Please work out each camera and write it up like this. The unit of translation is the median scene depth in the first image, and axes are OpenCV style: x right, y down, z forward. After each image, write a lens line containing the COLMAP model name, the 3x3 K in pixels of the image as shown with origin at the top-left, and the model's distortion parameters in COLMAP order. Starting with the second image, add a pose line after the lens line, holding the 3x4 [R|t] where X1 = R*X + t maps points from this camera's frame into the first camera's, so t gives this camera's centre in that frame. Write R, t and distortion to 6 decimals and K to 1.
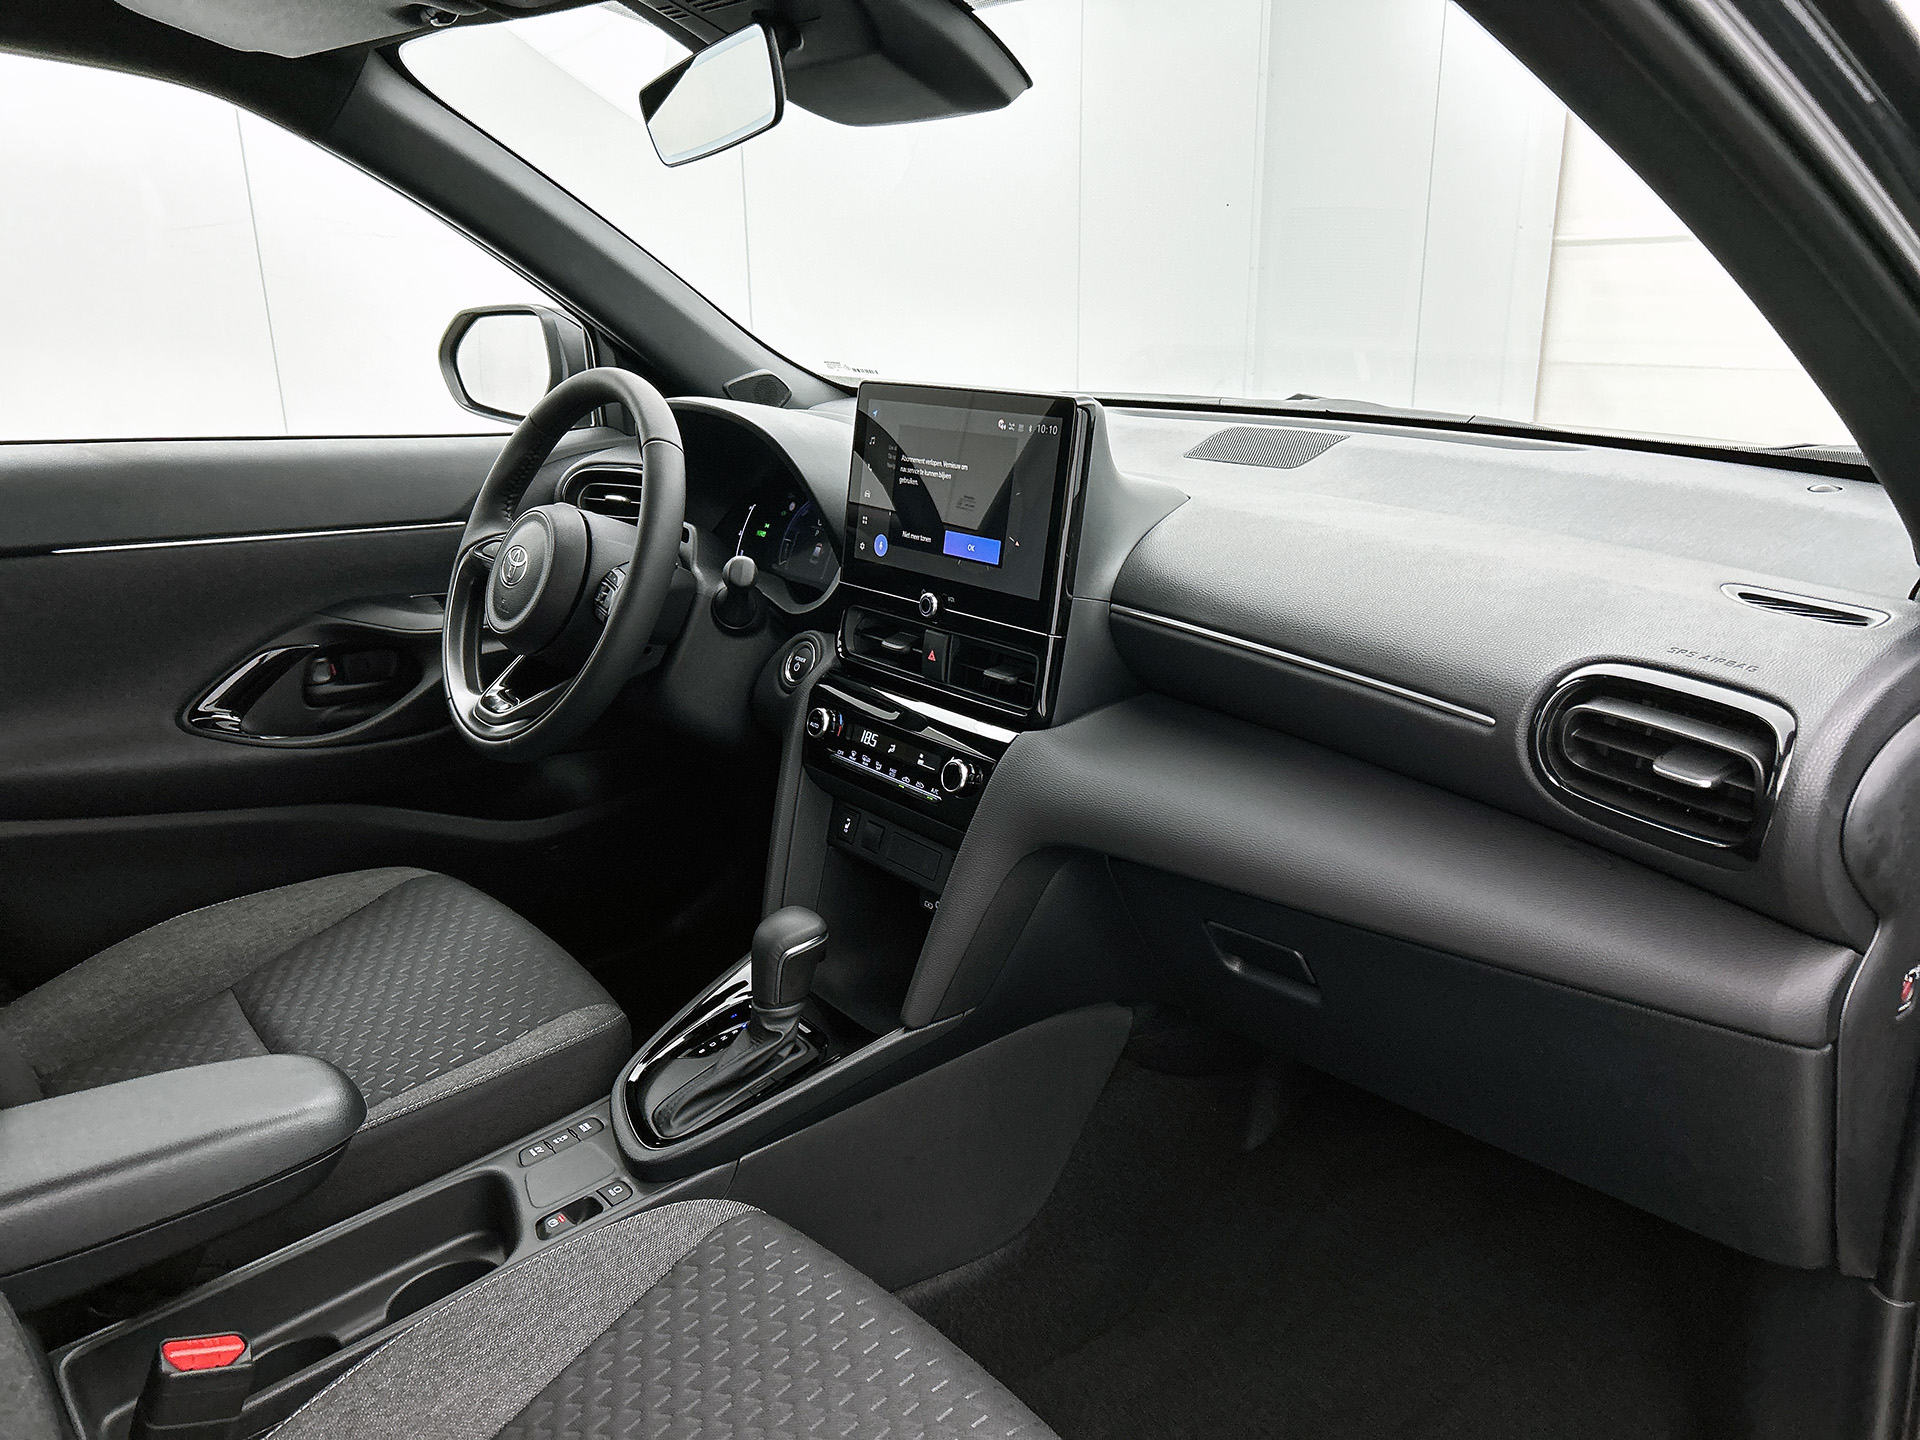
lens RADIAL K [[1400.5, 0, 960.0], [0, 1400.5, 720.0], [0, 0, 1]] dist [0.011828, 0.000748]
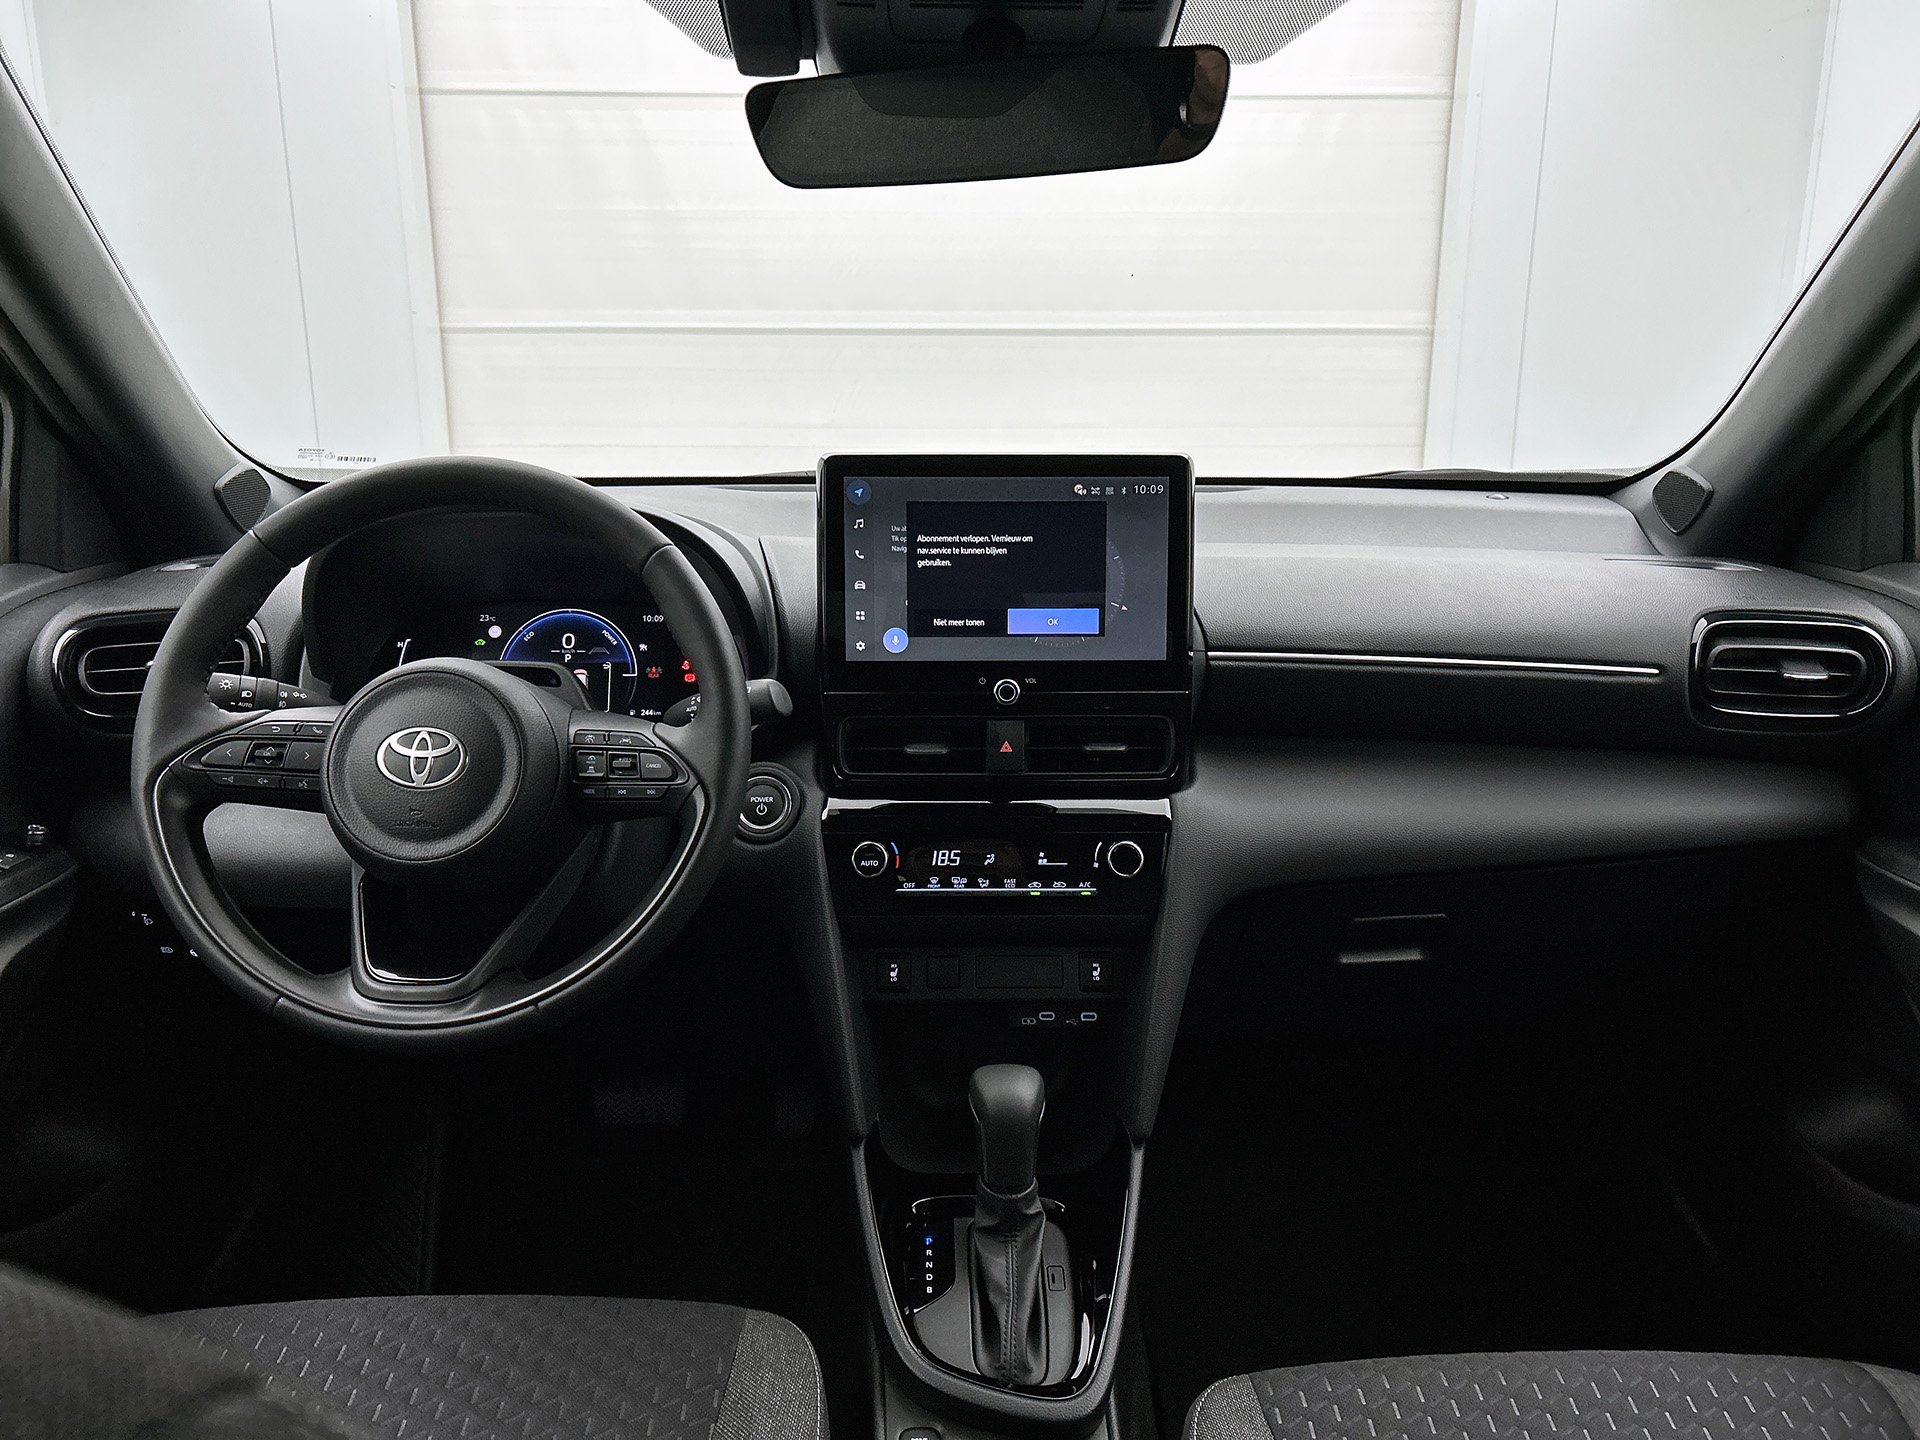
lens RADIAL K [[1400.5, 0, 960.0], [0, 1400.5, 720.0], [0, 0, 1]] dist [0.011828, 0.000748]
pose [[0.638752, -0.179504, 0.748180, -0.728287], [0.223641, 0.973736, 0.042688, -0.110476], [-0.736193, 0.140057, 0.662121, 0.423887]]
